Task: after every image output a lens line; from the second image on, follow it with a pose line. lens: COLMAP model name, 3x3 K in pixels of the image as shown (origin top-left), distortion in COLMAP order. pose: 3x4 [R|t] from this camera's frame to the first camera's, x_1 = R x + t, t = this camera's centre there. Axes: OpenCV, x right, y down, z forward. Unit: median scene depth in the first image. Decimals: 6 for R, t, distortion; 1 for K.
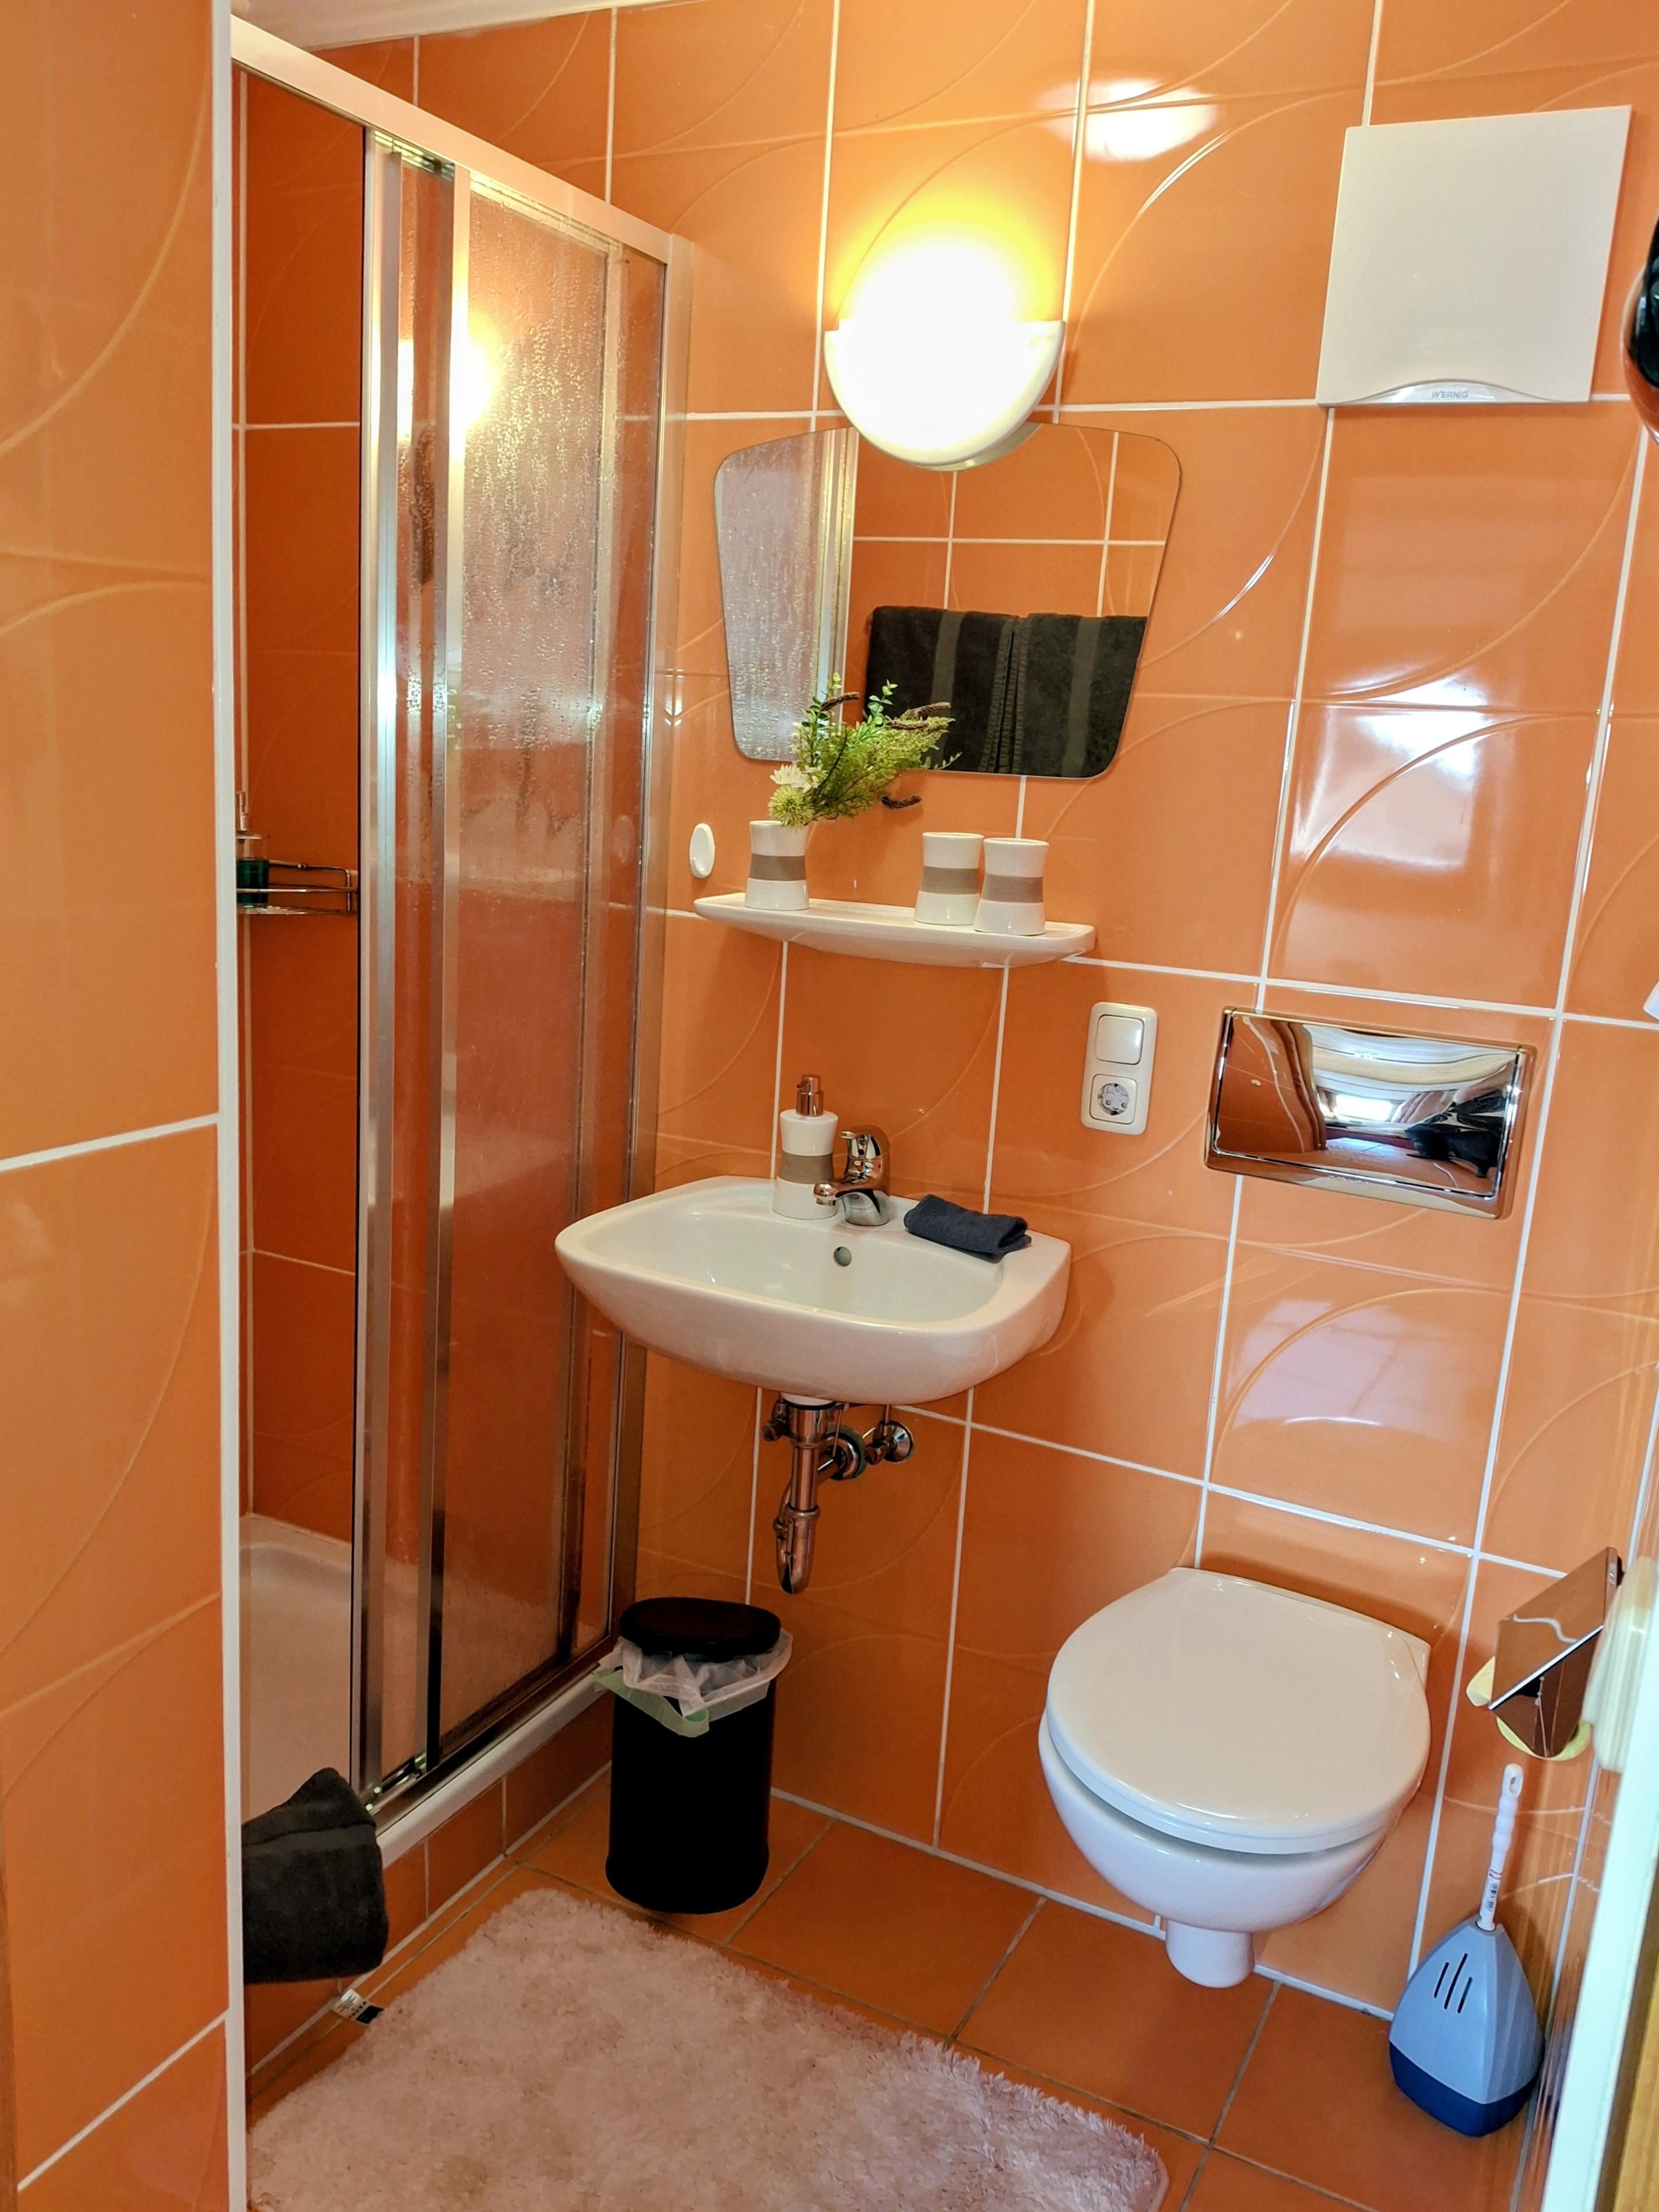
lens RADIAL K [[1718.1, 0, 844.6], [0, 1718.1, 1109.7], [0, 0, 1]] dist [0.180195, -0.353861]
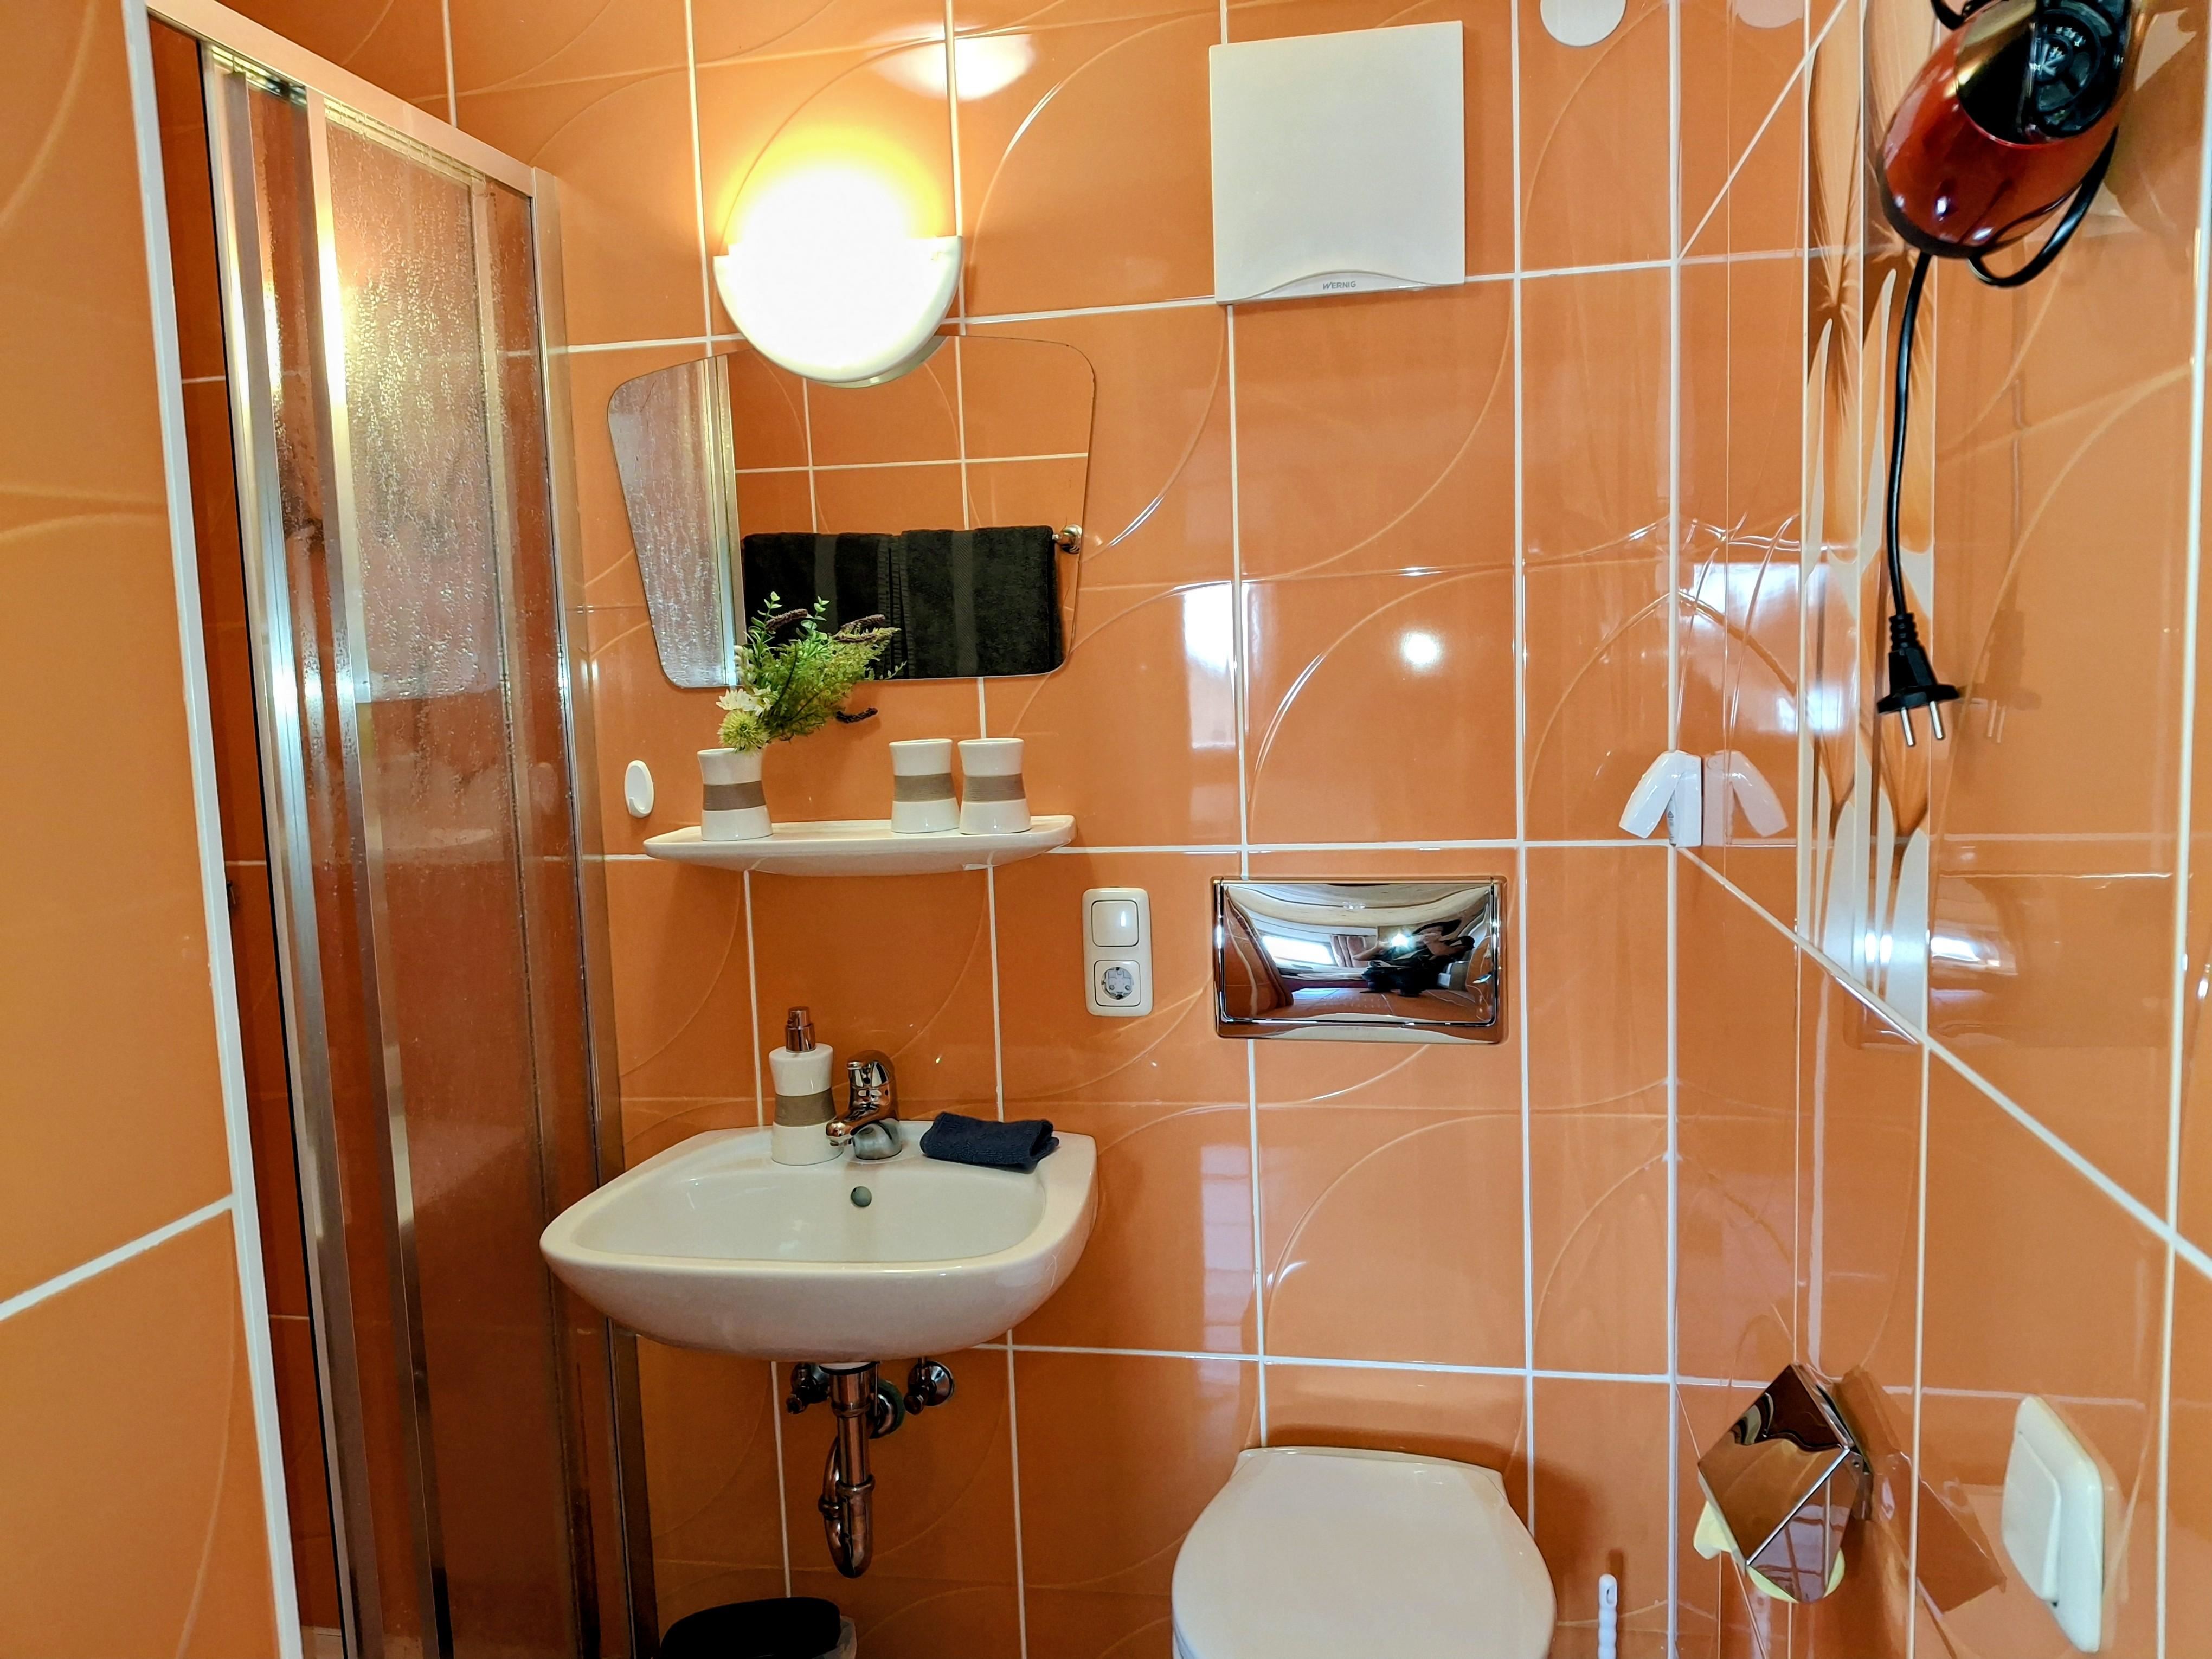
lens RADIAL K [[1606.2, 0, 1108.8], [0, 1606.2, 839.5], [0, 0, 1]] dist [0.138426, -0.258397]
pose [[0.956811, -0.129917, 0.260065, -0.076246], [0.154633, 0.984978, -0.076862, -0.017151], [-0.246172, 0.113757, 0.962527, 0.098991]]
